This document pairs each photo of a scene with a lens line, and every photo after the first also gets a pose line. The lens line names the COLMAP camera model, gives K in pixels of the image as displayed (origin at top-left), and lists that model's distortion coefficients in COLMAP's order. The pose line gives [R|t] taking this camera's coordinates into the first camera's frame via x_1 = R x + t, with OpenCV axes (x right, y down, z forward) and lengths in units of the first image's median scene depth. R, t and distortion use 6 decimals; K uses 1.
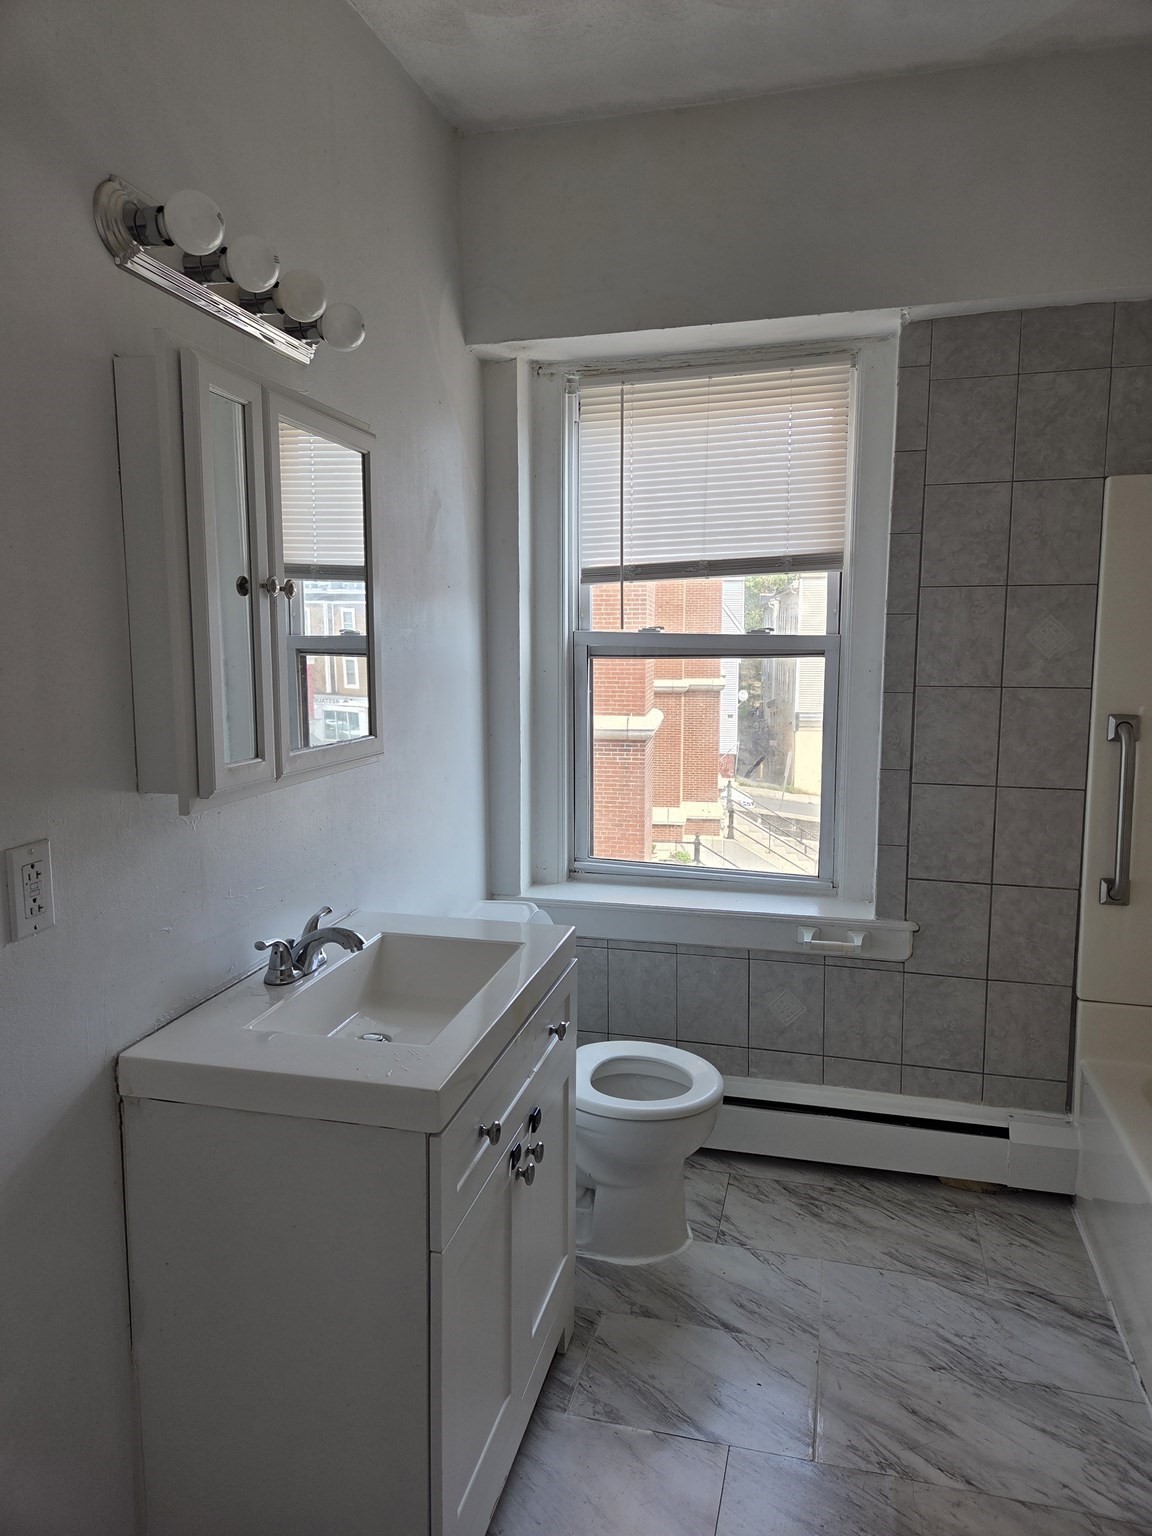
lens RADIAL K [[1032.0, 0, 576.0], [0, 1032.0, 768.0], [0, 0, 1]] dist [0.078075, -0.057334]
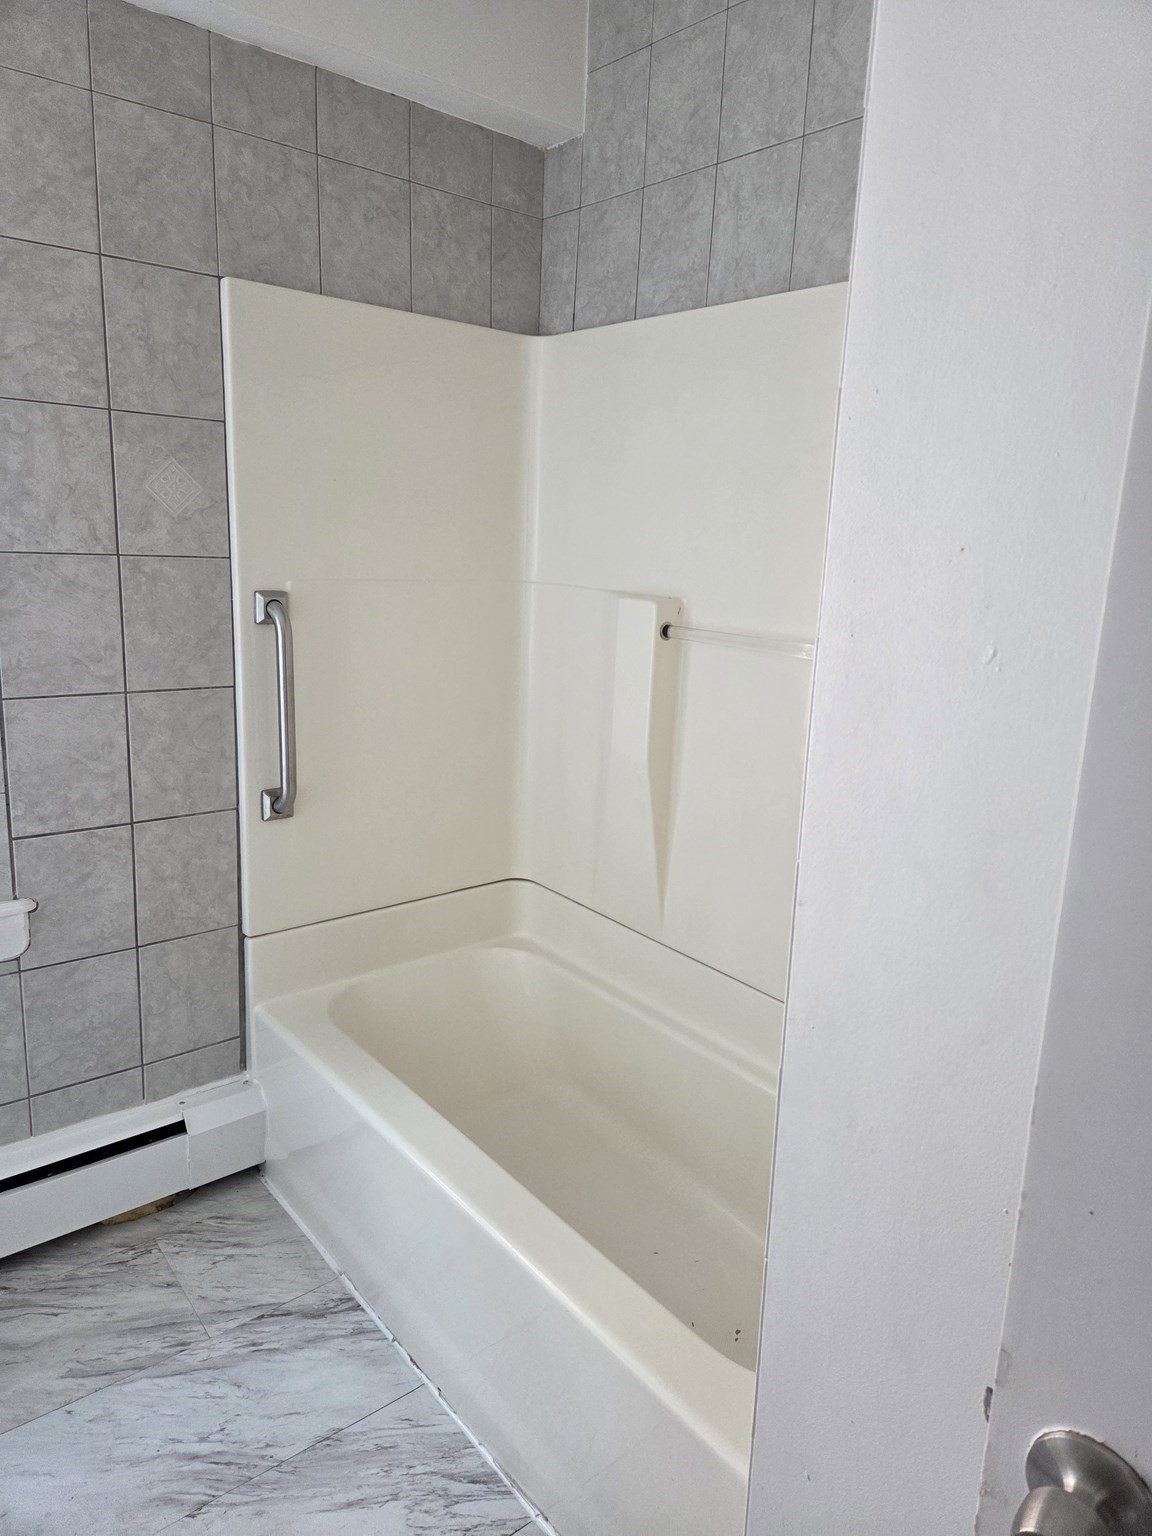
lens RADIAL K [[1028.5, 0, 580.1], [0, 1028.5, 749.8], [0, 0, 1]] dist [0.065294, -0.056398]
pose [[0.585150, -0.145860, 0.797699, 0.000436], [0.066256, 0.989001, 0.132238, -0.018374], [-0.808214, -0.024527, 0.588378, 0.318545]]
